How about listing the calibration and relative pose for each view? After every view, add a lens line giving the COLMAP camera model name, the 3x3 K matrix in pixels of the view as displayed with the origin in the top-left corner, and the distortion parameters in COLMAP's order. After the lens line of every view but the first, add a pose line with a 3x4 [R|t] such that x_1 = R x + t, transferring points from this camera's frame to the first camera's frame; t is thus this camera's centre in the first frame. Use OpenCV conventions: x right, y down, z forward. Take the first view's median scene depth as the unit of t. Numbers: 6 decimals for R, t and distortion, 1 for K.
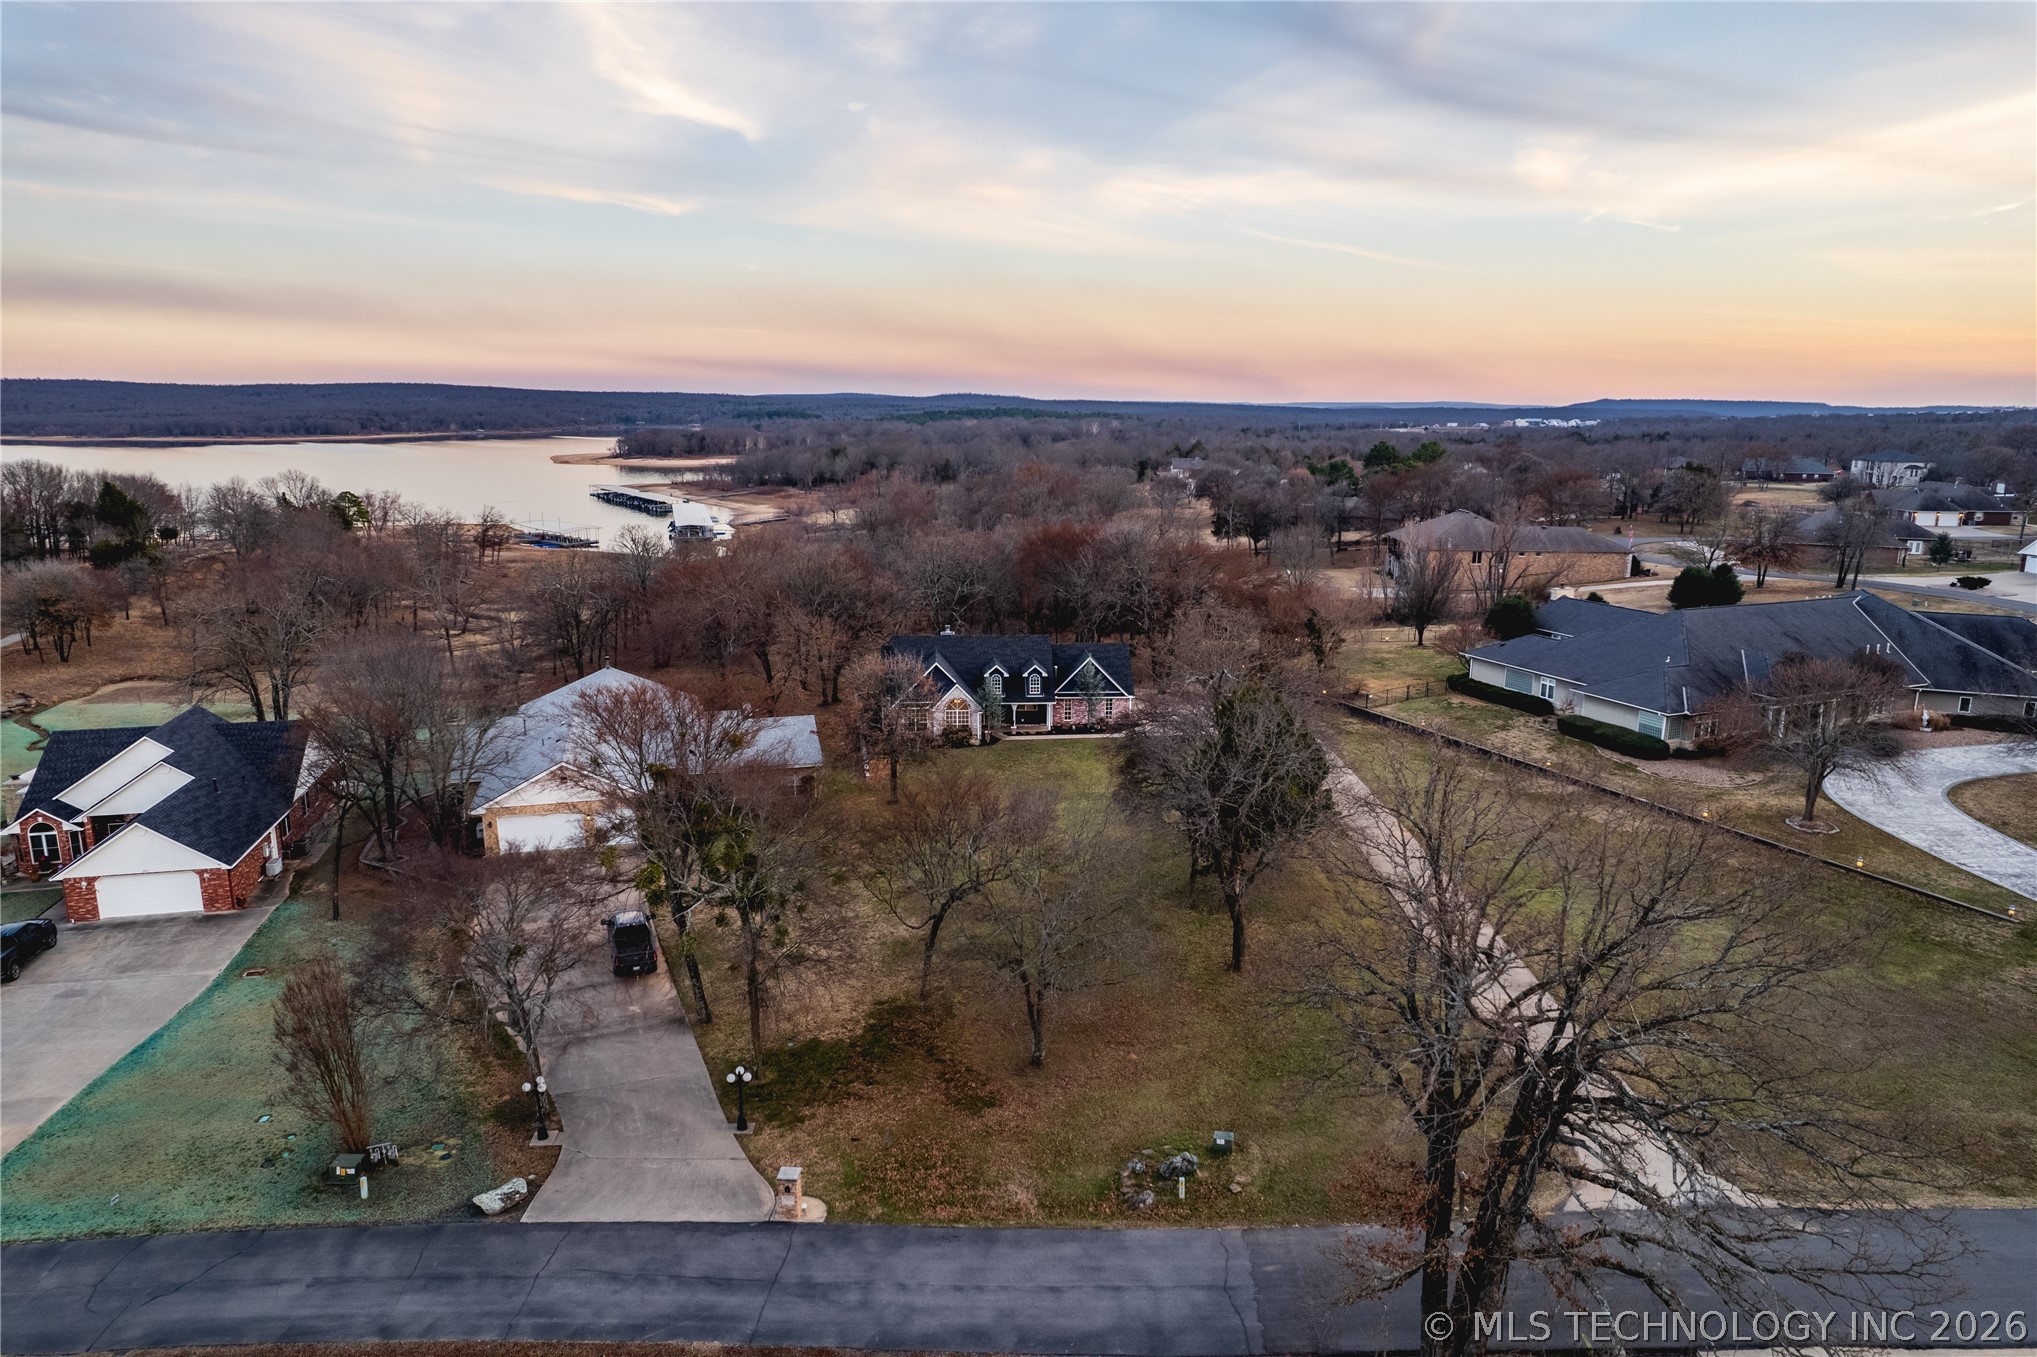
lens RADIAL K [[1304.2, 0, 1018.5], [0, 1304.2, 678.5], [0, 0, 1]] dist [-0.064253, 0.058804]
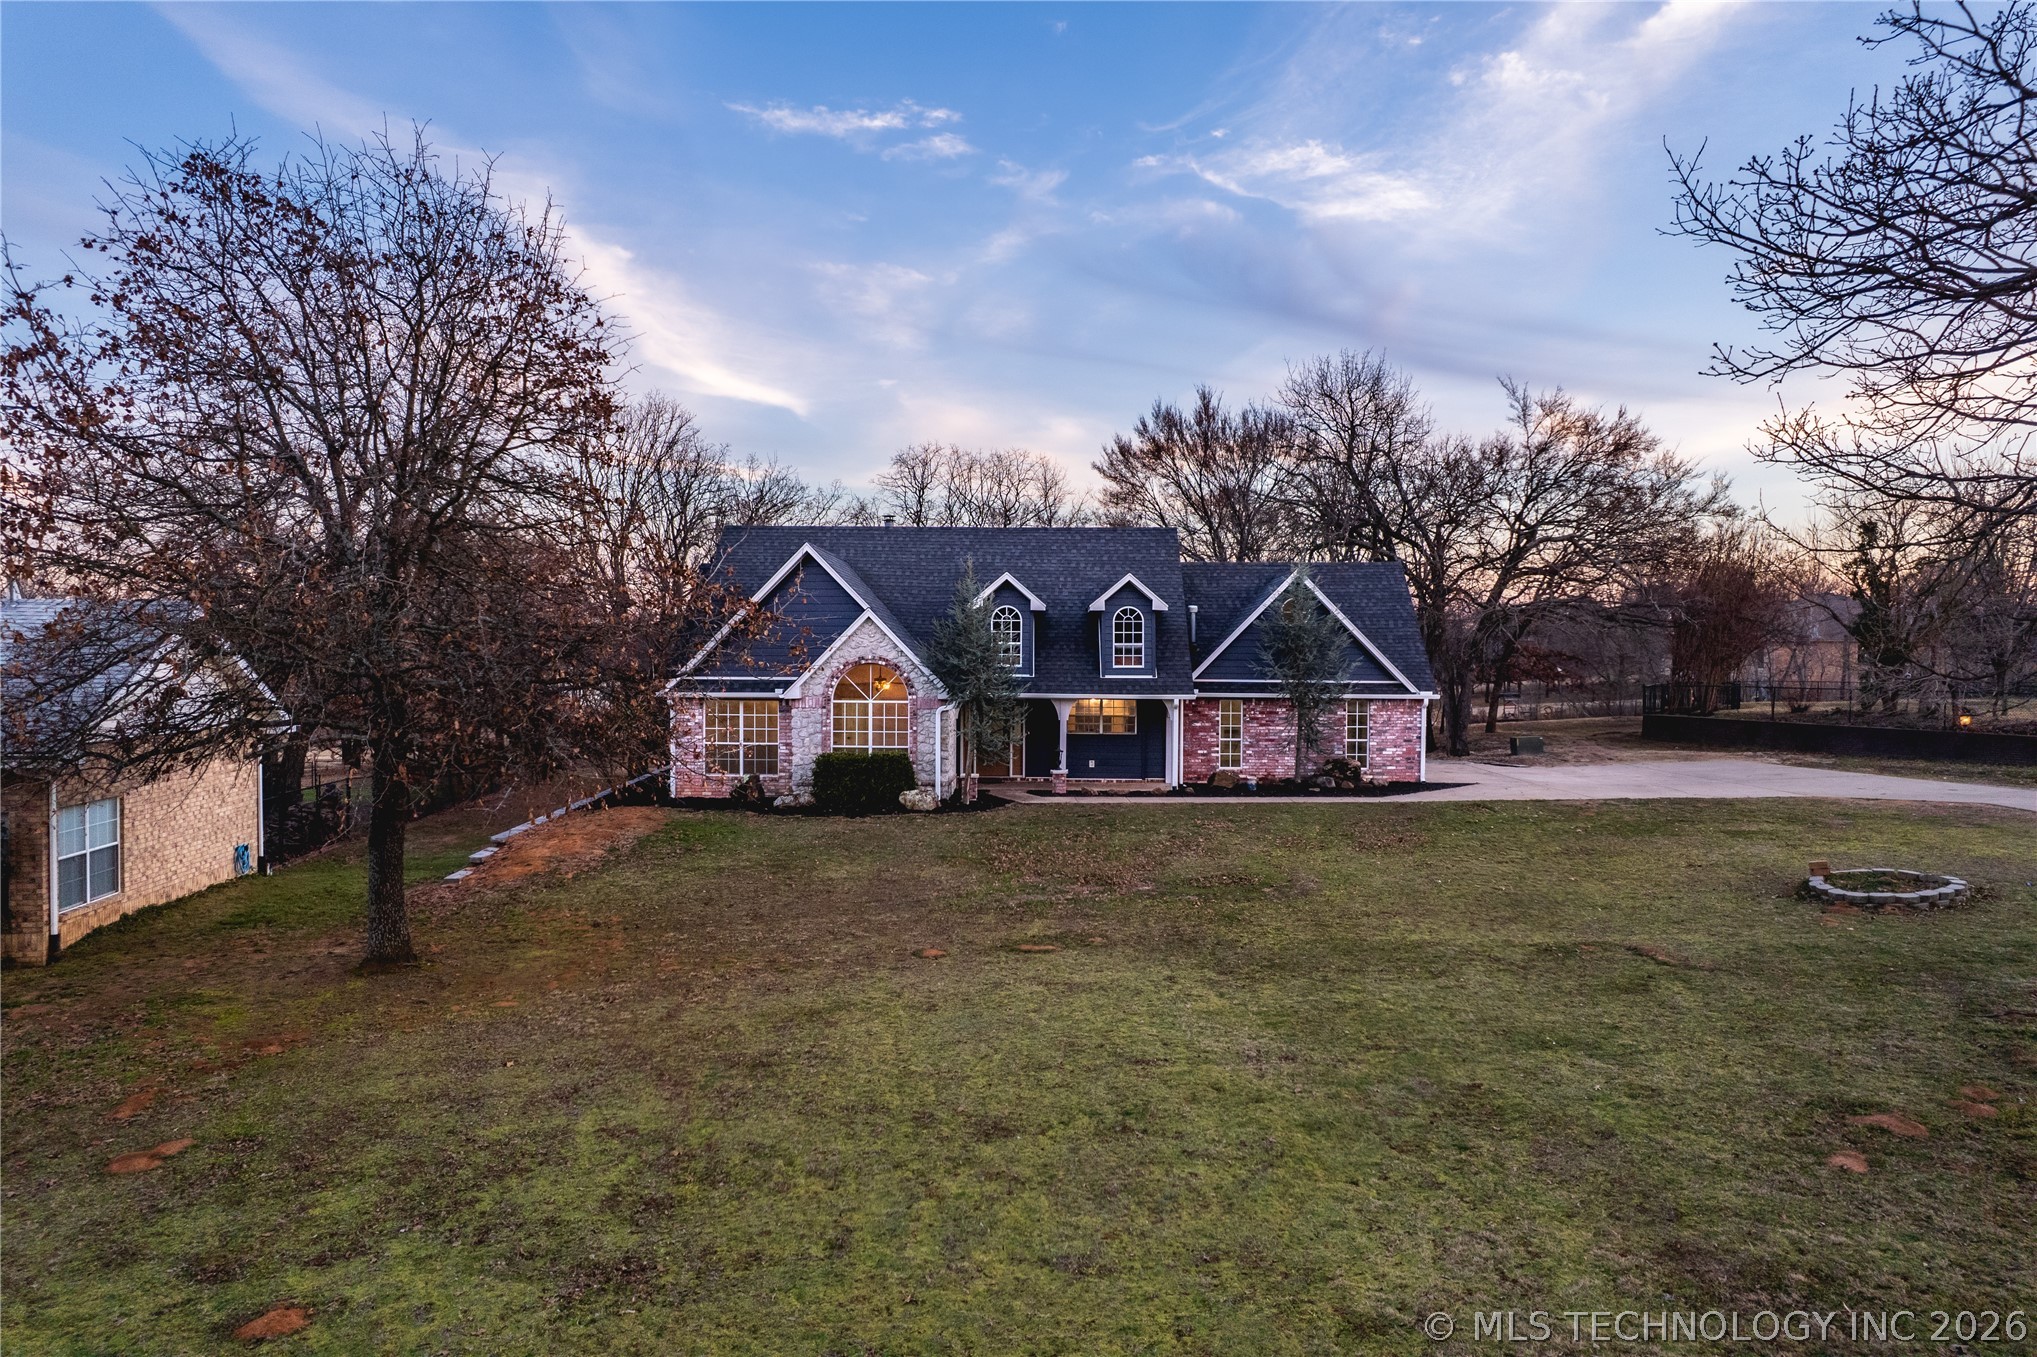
lens RADIAL K [[1304.2, 0, 1018.5], [0, 1304.2, 678.5], [0, 0, 1]] dist [-0.064253, 0.058804]
pose [[0.995863, 0.003018, -0.090822, 0.014601], [-0.020101, 0.982007, -0.187774, 0.073419], [0.088621, 0.188822, 0.978004, 0.685571]]
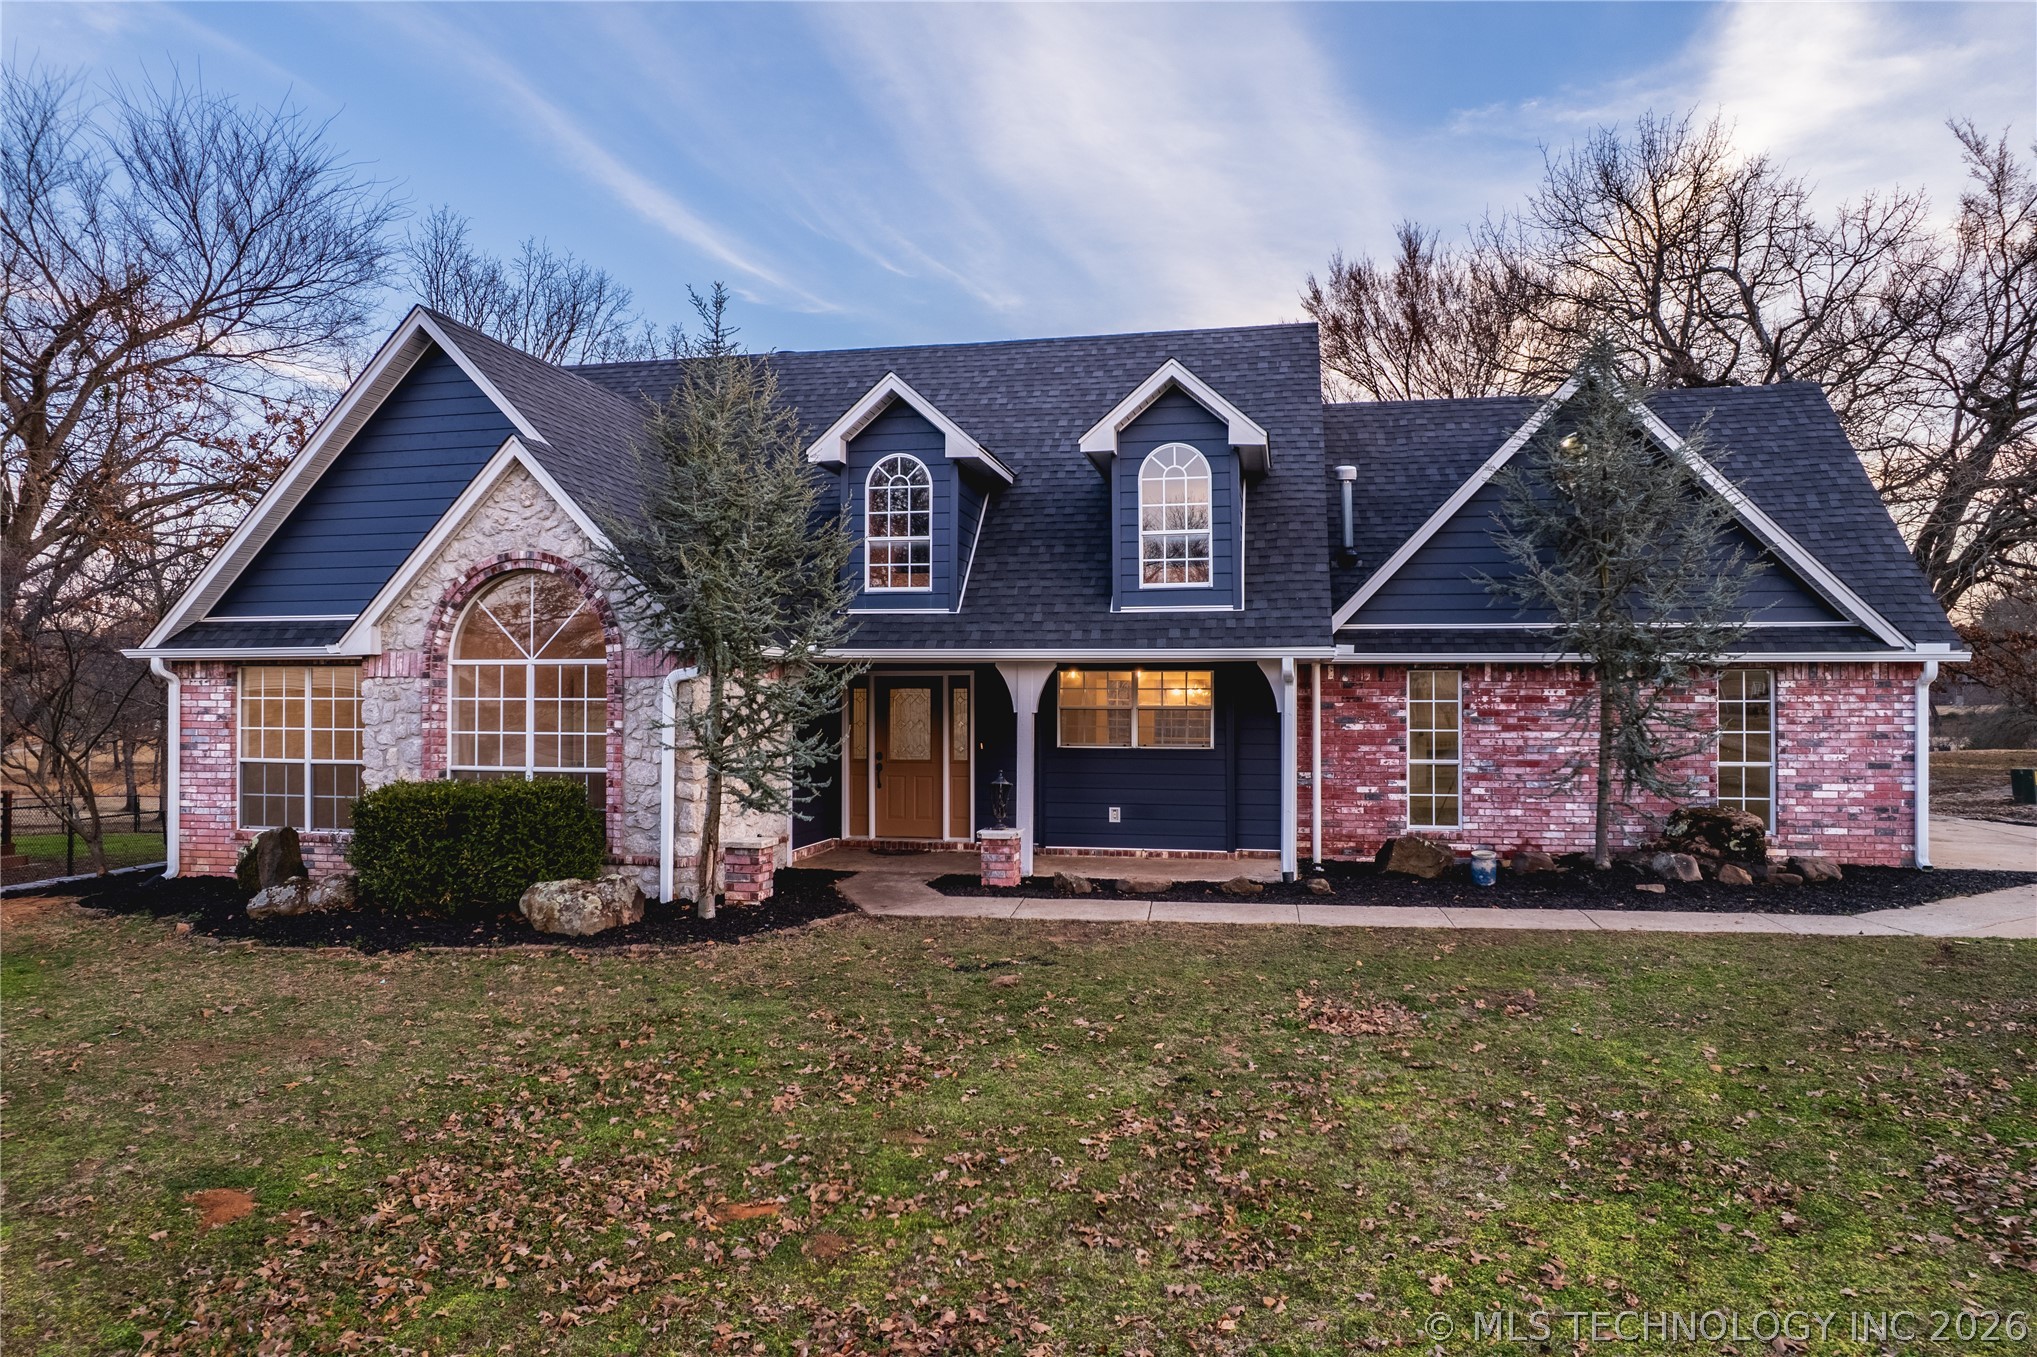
lens RADIAL K [[1304.2, 0, 1018.5], [0, 1304.2, 678.5], [0, 0, 1]] dist [-0.064253, 0.058804]
pose [[0.963859, -0.006499, -0.266333, 0.032246], [-0.052011, 0.975876, -0.212041, 0.049266], [0.261286, 0.218230, 0.940269, 0.867906]]
